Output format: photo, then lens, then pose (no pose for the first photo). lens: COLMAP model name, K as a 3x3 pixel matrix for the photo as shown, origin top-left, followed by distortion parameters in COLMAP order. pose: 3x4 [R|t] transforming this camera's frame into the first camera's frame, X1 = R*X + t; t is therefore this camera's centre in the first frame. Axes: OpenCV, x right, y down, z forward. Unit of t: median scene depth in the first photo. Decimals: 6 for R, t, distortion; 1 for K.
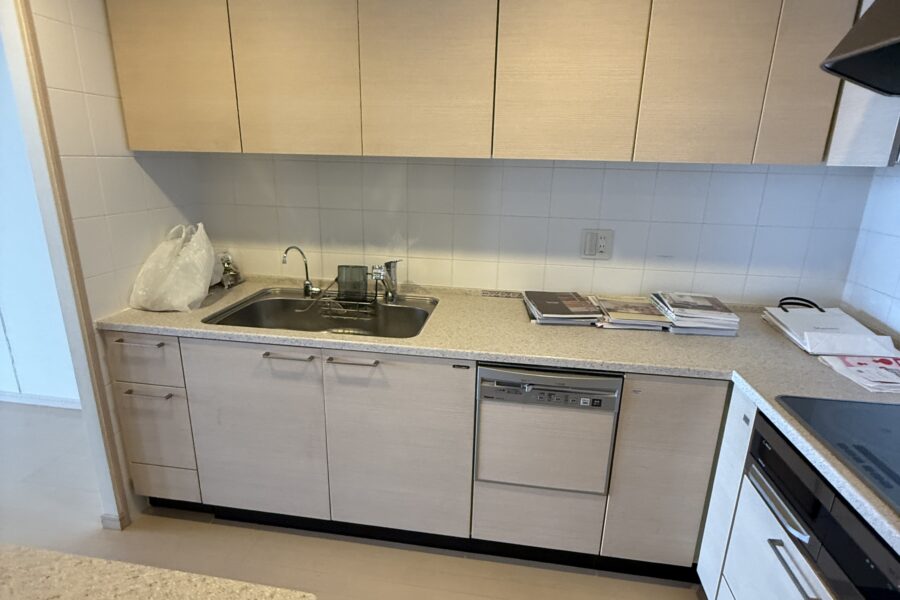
lens RADIAL K [[479.6, 0, 449.8], [0, 479.6, 298.6], [0, 0, 1]] dist [0.007416, -0.000620]
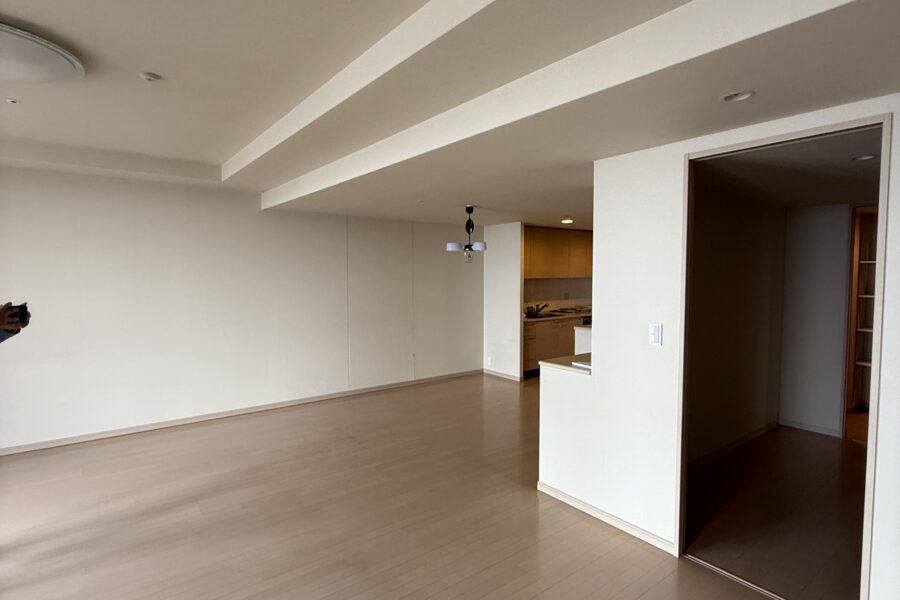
lens RADIAL K [[479.6, 0, 450.2], [0, 479.6, 300.1], [0, 0, 1]] dist [0.007416, -0.000620]
pose [[0.693035, -0.065424, 0.717929, -4.218922], [0.220608, 0.967345, -0.124806, 0.263899], [-0.686319, 0.244876, 0.684837, -1.428473]]
